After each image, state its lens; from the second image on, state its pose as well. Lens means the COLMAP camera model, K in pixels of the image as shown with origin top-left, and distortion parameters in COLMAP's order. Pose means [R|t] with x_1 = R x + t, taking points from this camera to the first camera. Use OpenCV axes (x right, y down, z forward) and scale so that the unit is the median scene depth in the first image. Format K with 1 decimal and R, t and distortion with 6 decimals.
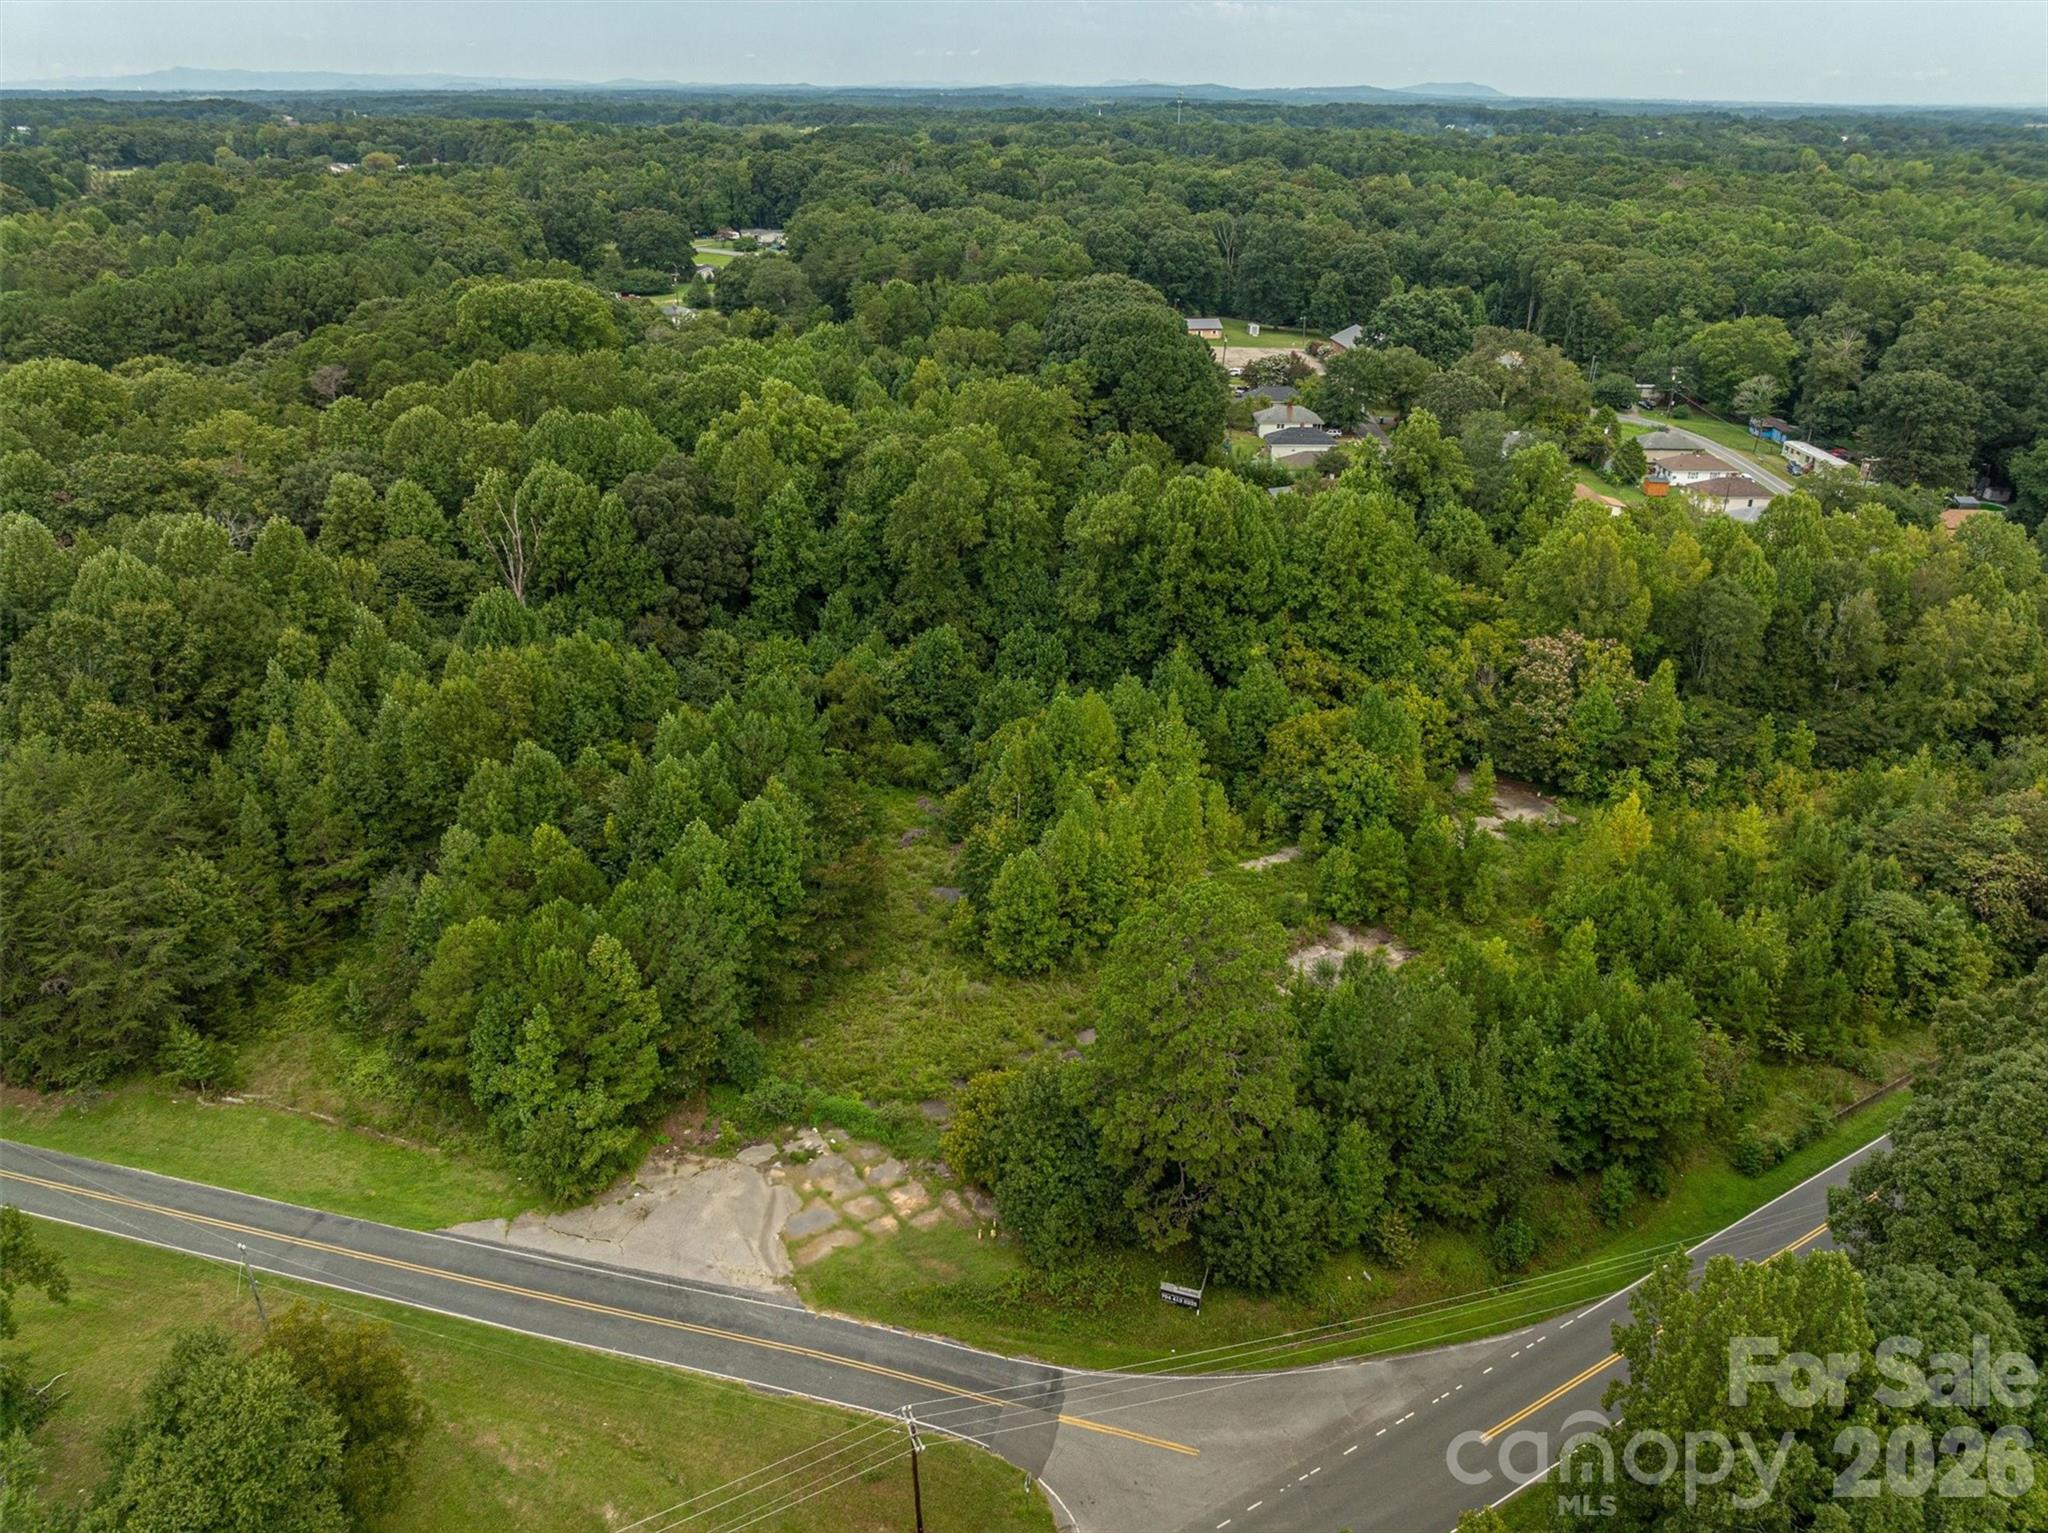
lens RADIAL K [[1437.9, 0, 1031.7], [0, 1437.9, 764.7], [0, 0, 1]] dist [-0.036909, -0.005291]
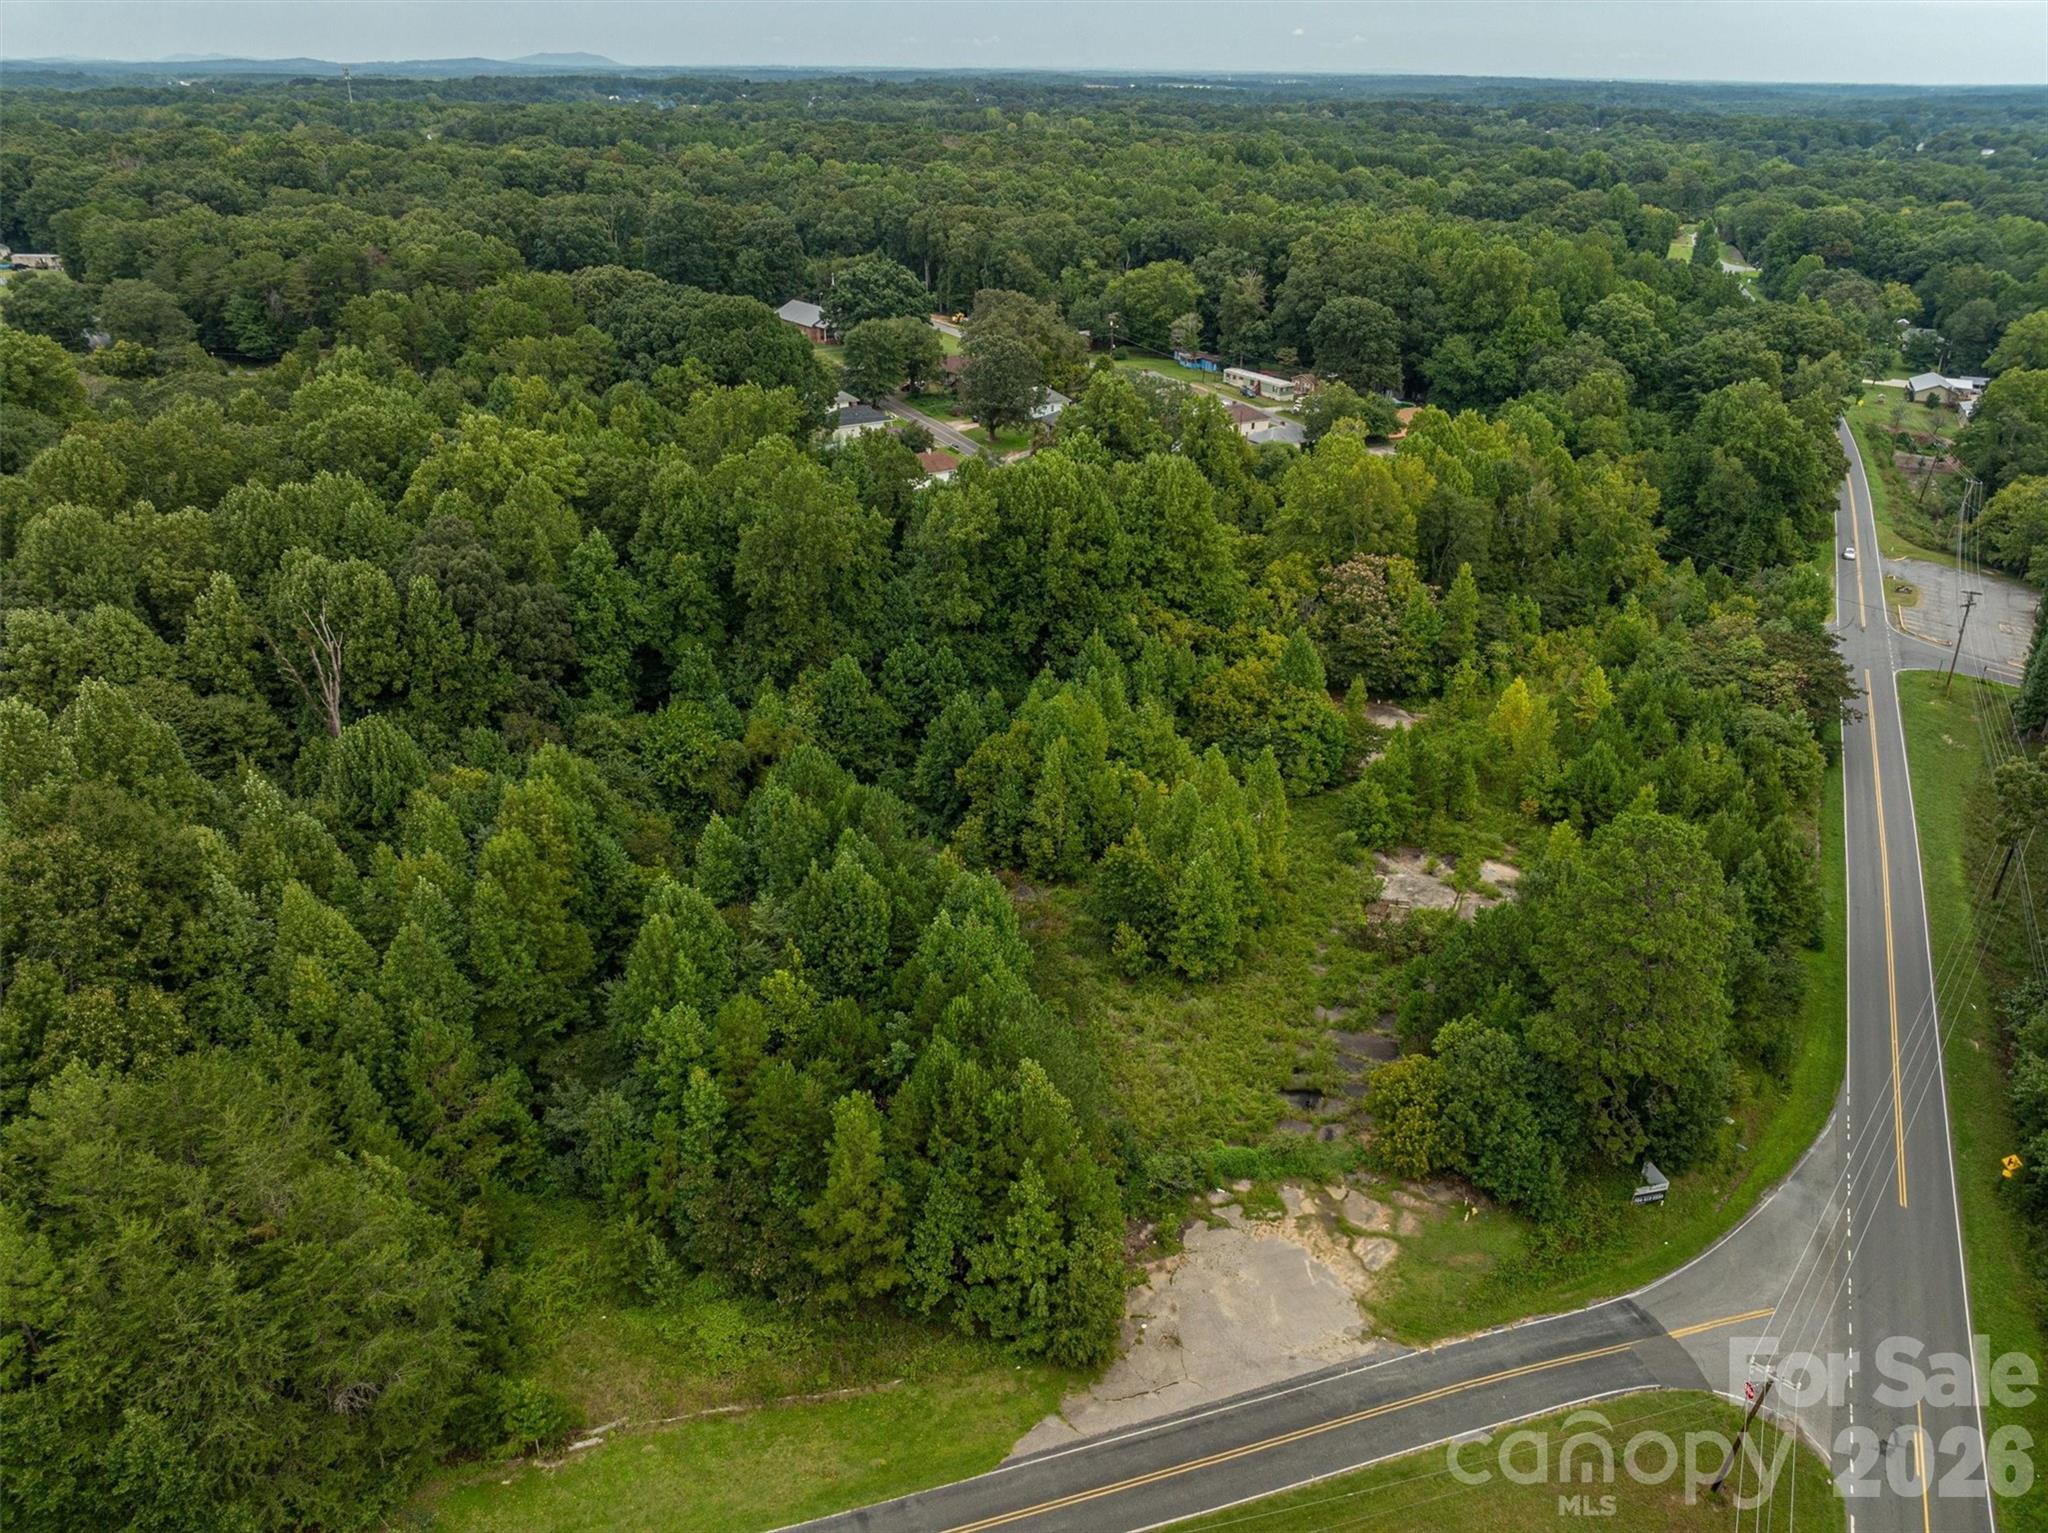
lens RADIAL K [[1437.9, 0, 1031.7], [0, 1437.9, 764.7], [0, 0, 1]] dist [-0.036909, -0.005291]
pose [[0.853553, -0.227238, 0.468839, -0.418782], [0.218949, 0.973003, 0.072986, -0.073561], [-0.472767, 0.040354, 0.880263, 0.148333]]
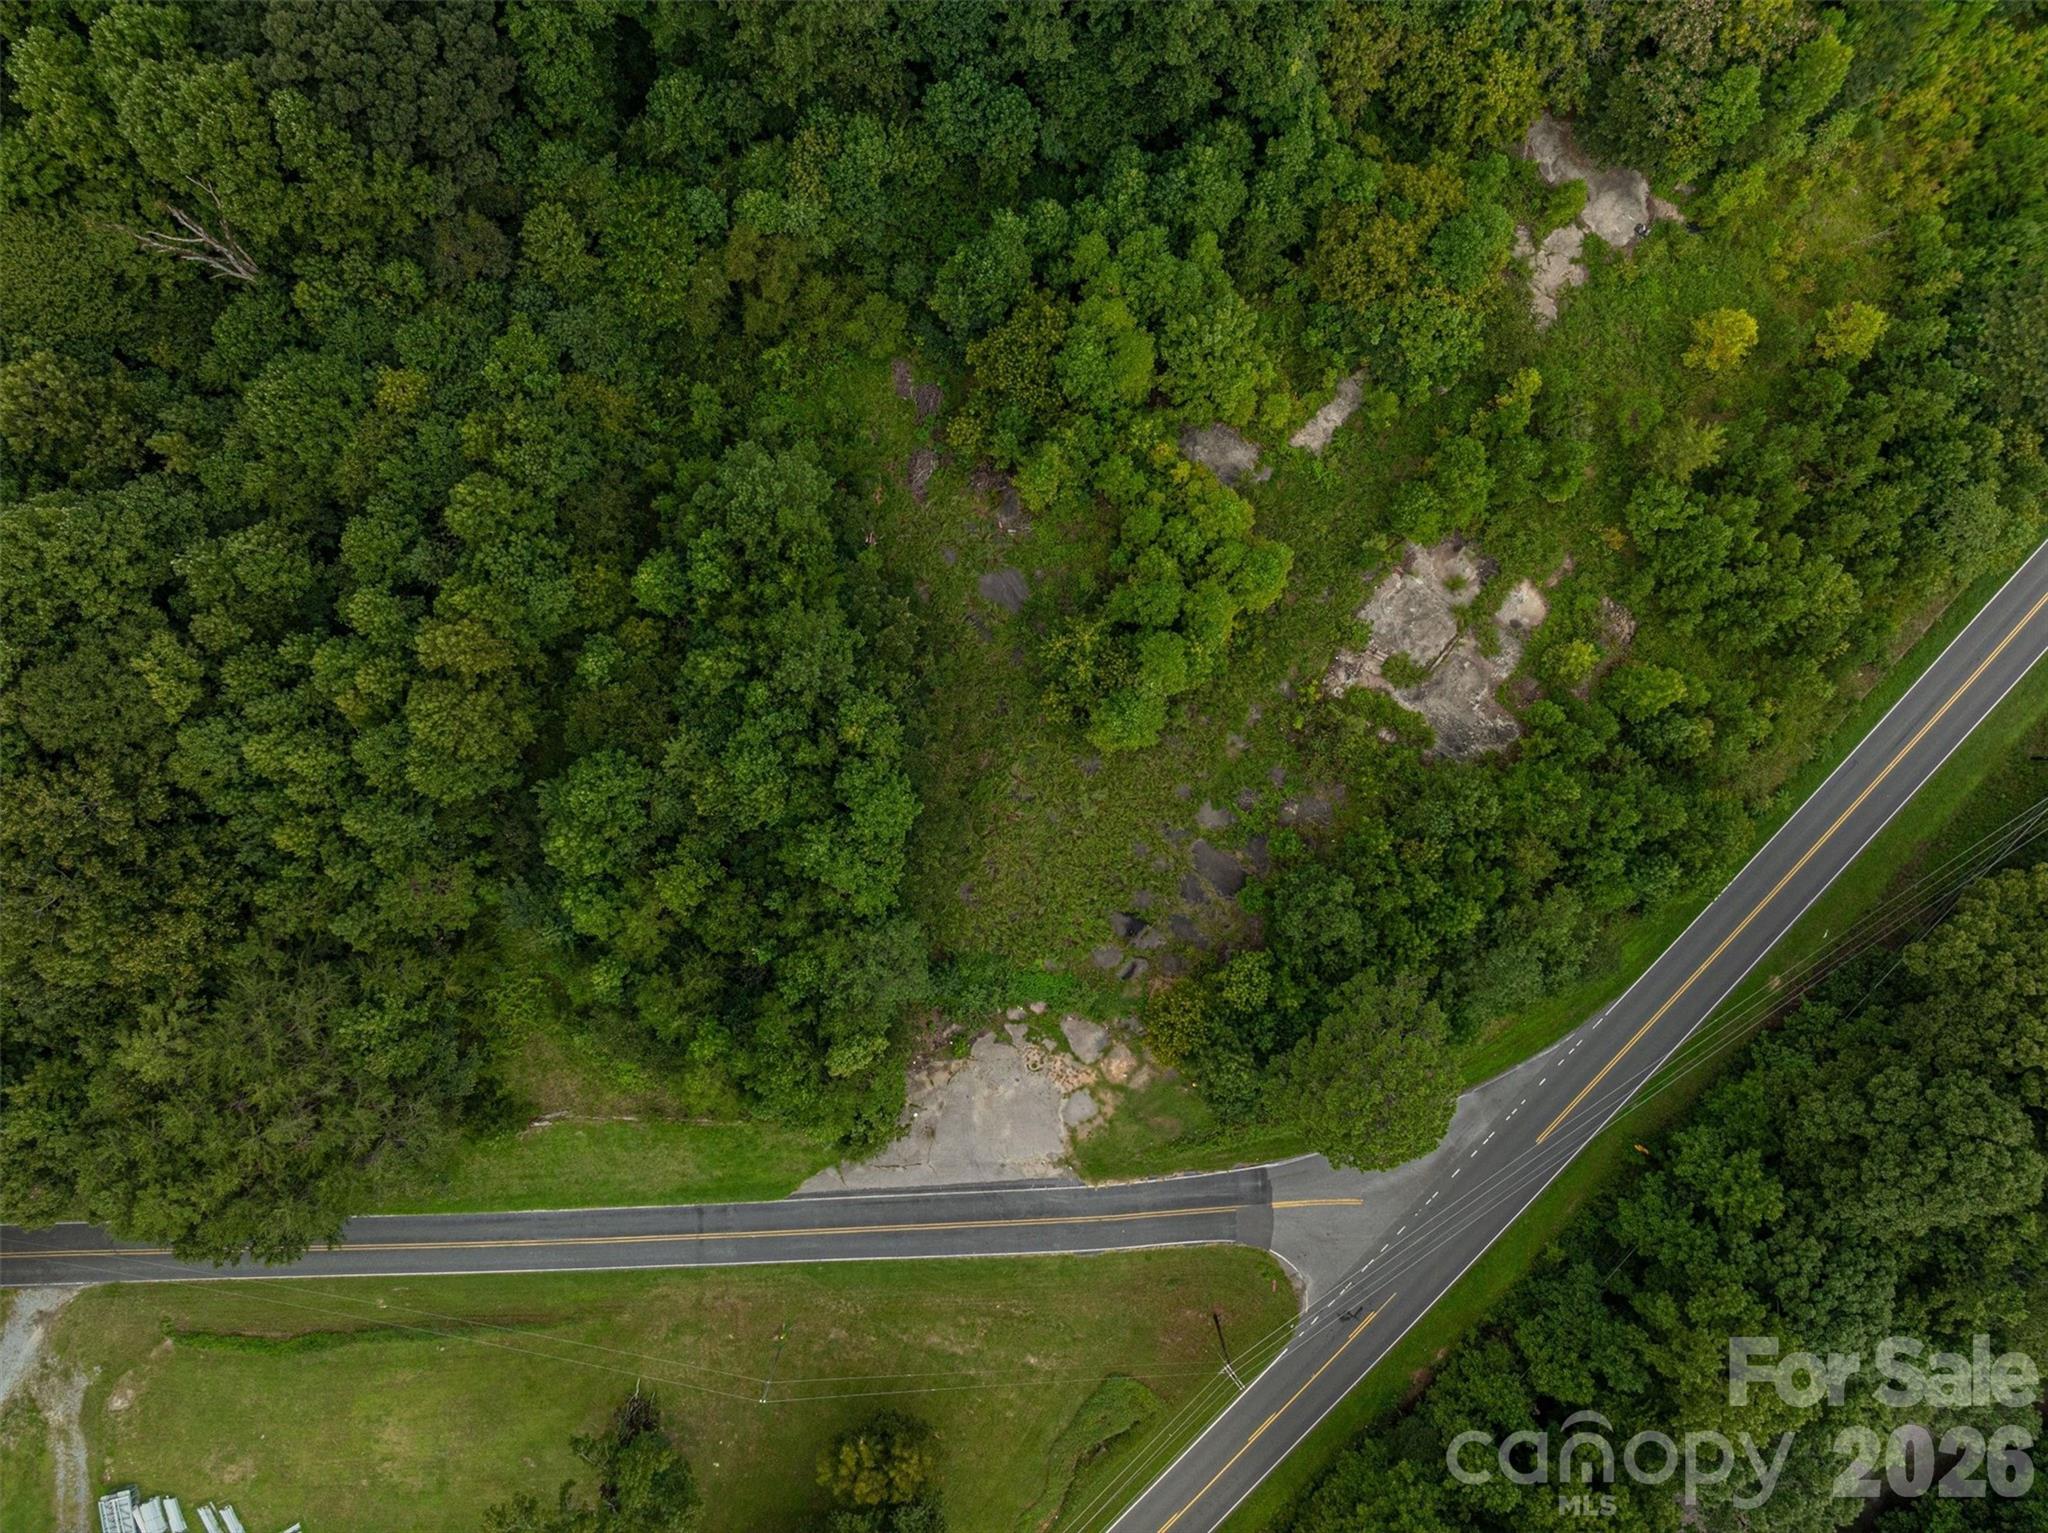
lens RADIAL K [[1434.7, 0, 1029.0], [0, 1434.7, 763.2], [0, 0, 1]] dist [-0.030278, -0.003959]
pose [[0.967893, -0.251347, -0.002753, -0.058687], [0.105658, 0.396883, 0.911768, -0.616975], [-0.228078, -0.882784, 0.410697, 0.452333]]
